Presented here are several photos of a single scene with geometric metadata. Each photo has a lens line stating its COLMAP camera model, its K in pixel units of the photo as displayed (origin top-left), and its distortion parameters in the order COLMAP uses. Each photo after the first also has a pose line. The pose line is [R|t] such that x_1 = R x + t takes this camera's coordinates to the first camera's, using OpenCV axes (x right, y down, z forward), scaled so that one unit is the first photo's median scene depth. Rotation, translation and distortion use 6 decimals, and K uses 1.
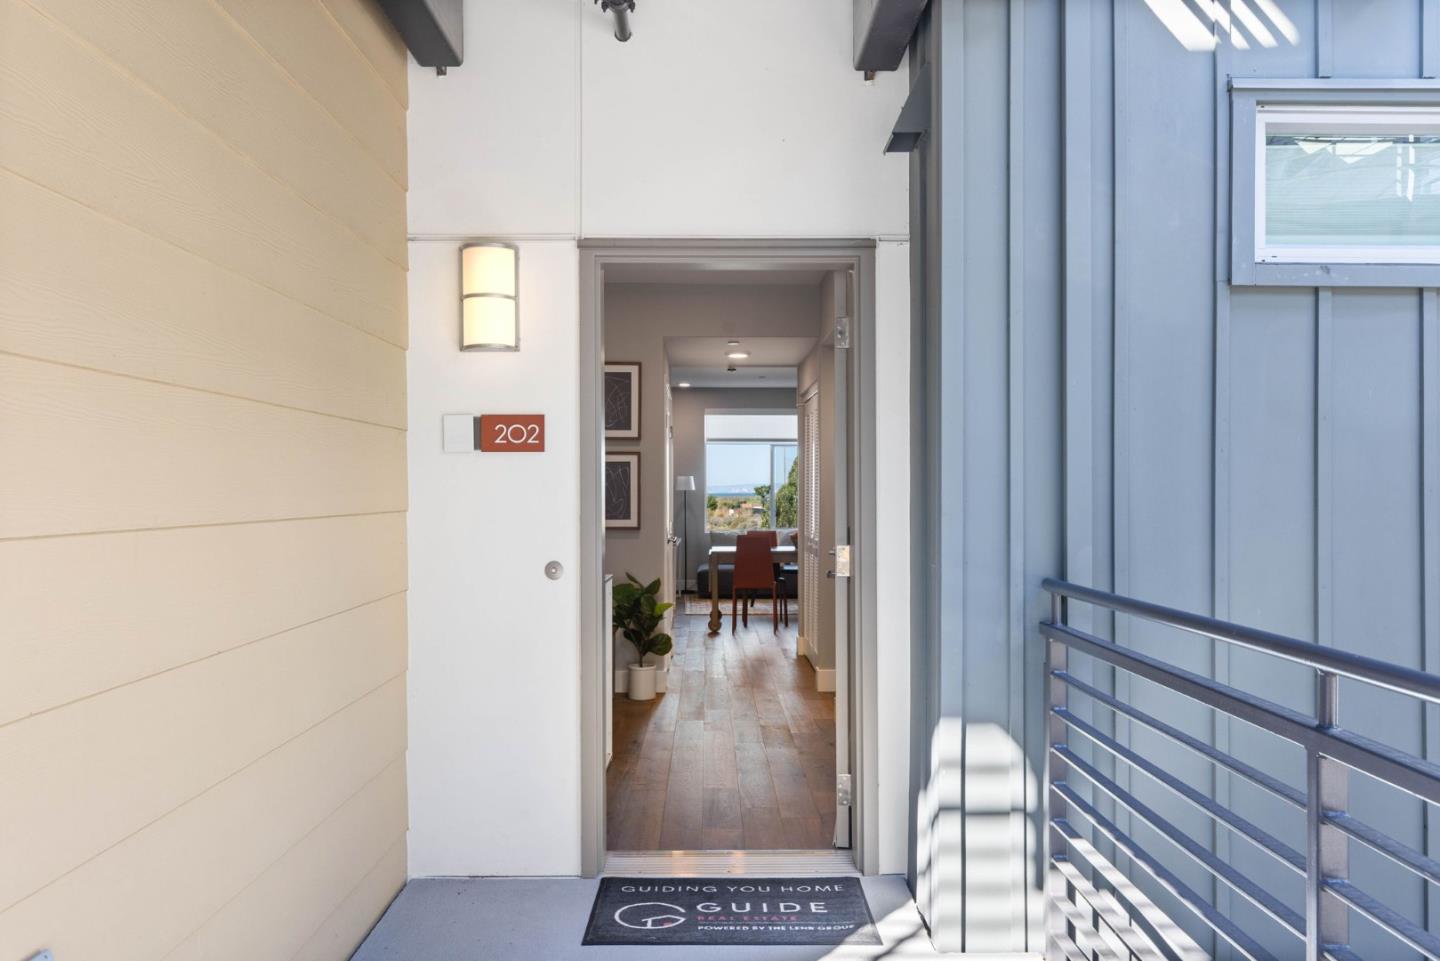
lens RADIAL K [[1629.0, 0, 720.0], [0, 1629.0, 480.5], [0, 0, 1]] dist [0.006576, 0.006998]
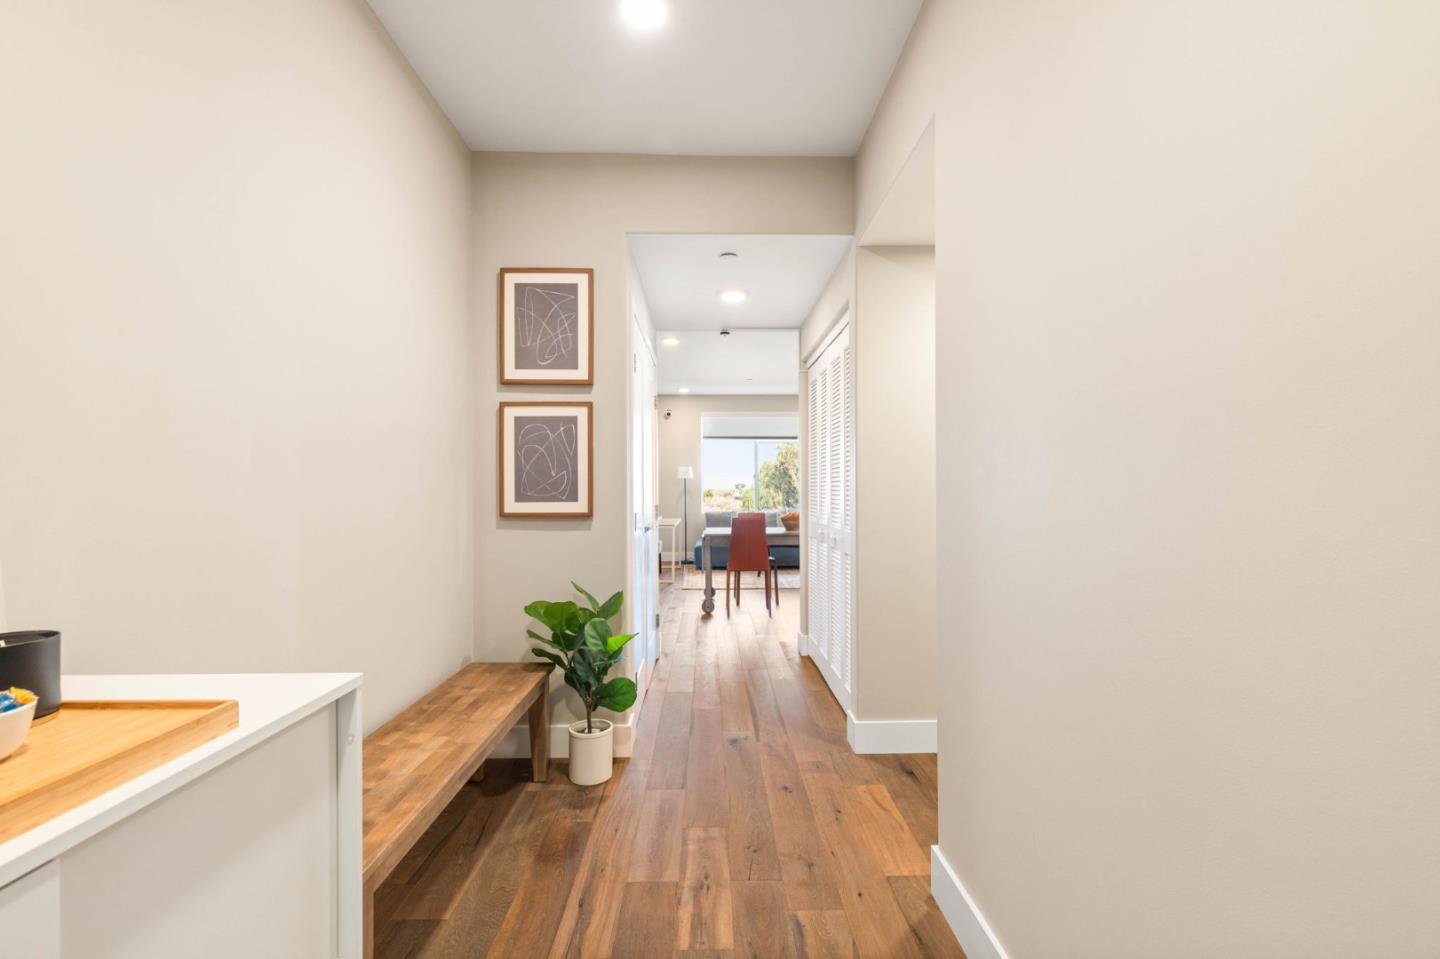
lens RADIAL K [[654.9, 0, 720.0], [0, 654.9, 479.5], [0, 0, 1]] dist [0.001206, 0.000346]
pose [[0.999978, -0.003255, 0.005854, 0.002041], [0.003326, 0.999921, -0.012134, 0.014583], [-0.005814, 0.012153, 0.999909, 0.585815]]
